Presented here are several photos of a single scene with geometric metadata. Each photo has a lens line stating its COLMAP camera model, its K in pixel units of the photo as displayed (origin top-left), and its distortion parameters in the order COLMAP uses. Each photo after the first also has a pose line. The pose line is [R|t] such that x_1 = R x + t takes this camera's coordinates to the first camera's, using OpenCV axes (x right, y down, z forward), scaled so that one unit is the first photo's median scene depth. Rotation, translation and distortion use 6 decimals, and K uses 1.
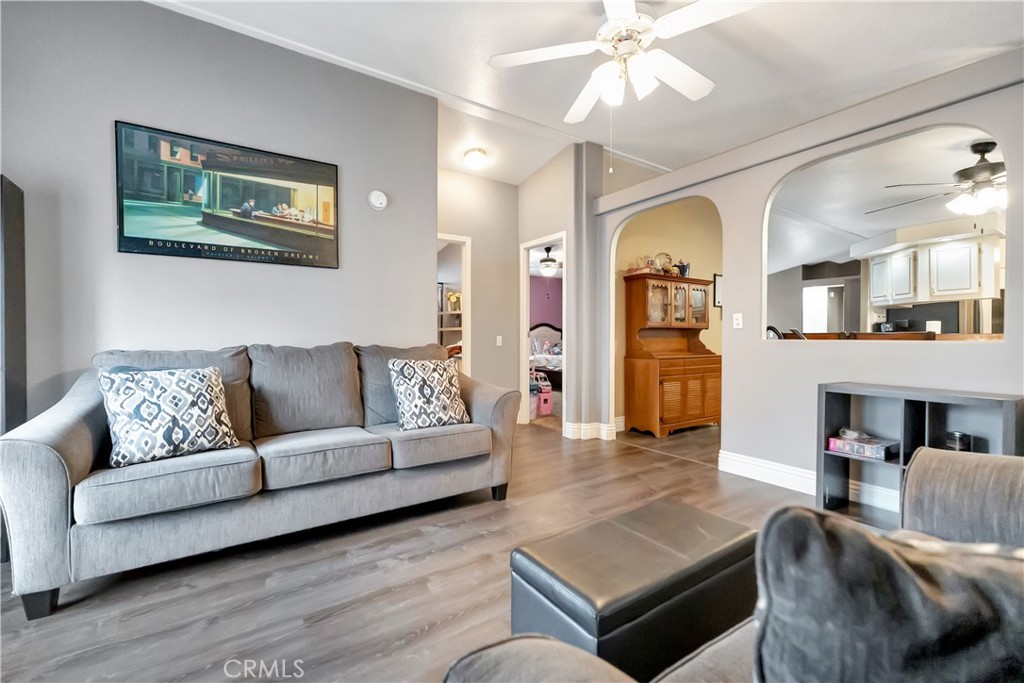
lens RADIAL K [[432.4, 0, 512.5], [0, 432.4, 332.9], [0, 0, 1]] dist [0.000891, 0.000017]
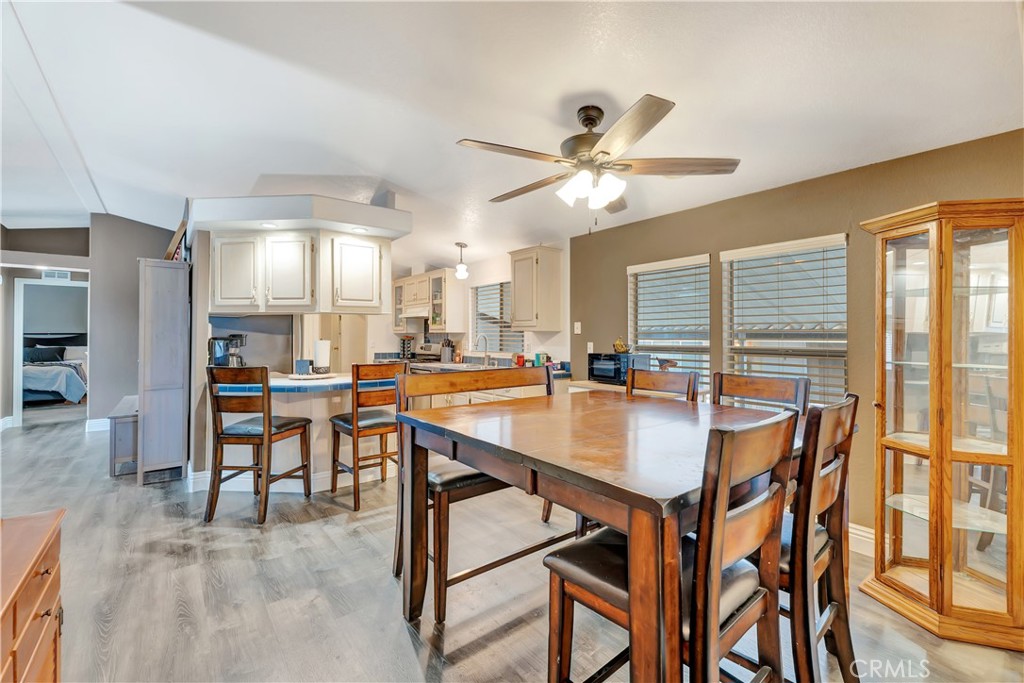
lens RADIAL K [[432.4, 0, 512.5], [0, 432.4, 332.9], [0, 0, 1]] dist [0.000891, 0.000017]
pose [[-0.073408, 0.008082, 0.997269, 0.226560], [0.002965, 0.999965, -0.007886, -0.031056], [-0.997298, 0.002378, -0.073430, 0.693712]]
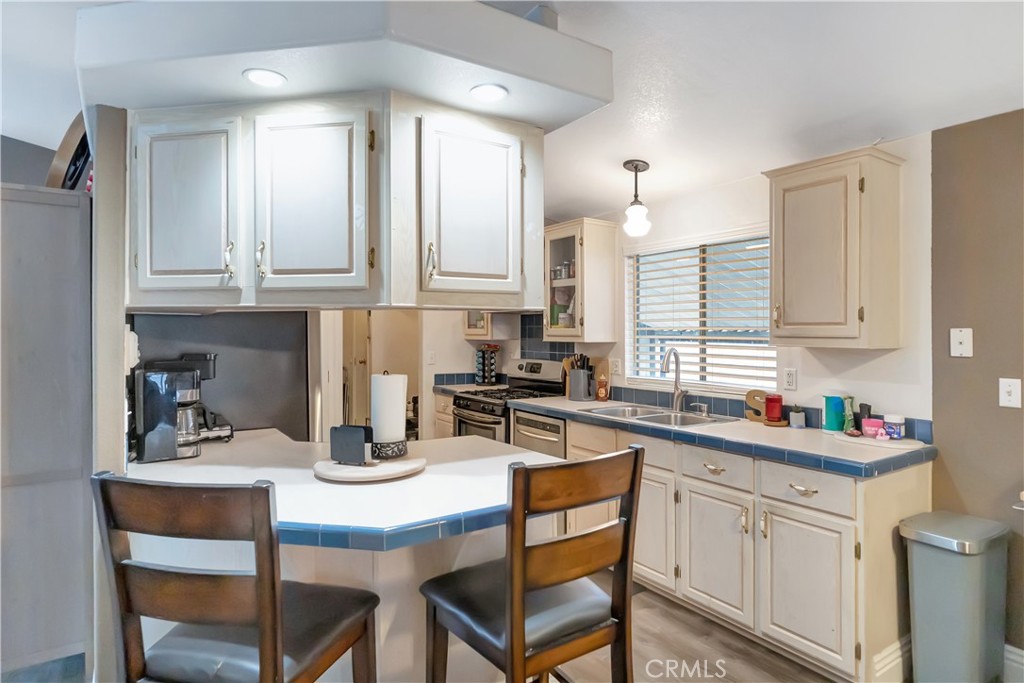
lens RADIAL K [[566.1, 0, 512.0], [0, 566.1, 341.5], [0, 0, 1]] dist [-0.000106, -0.000522]
pose [[0.007812, -0.016320, 0.999836, 0.551092], [-0.001836, 0.999865, 0.016334, -0.052191], [-0.999968, -0.001964, 0.007781, 0.854112]]
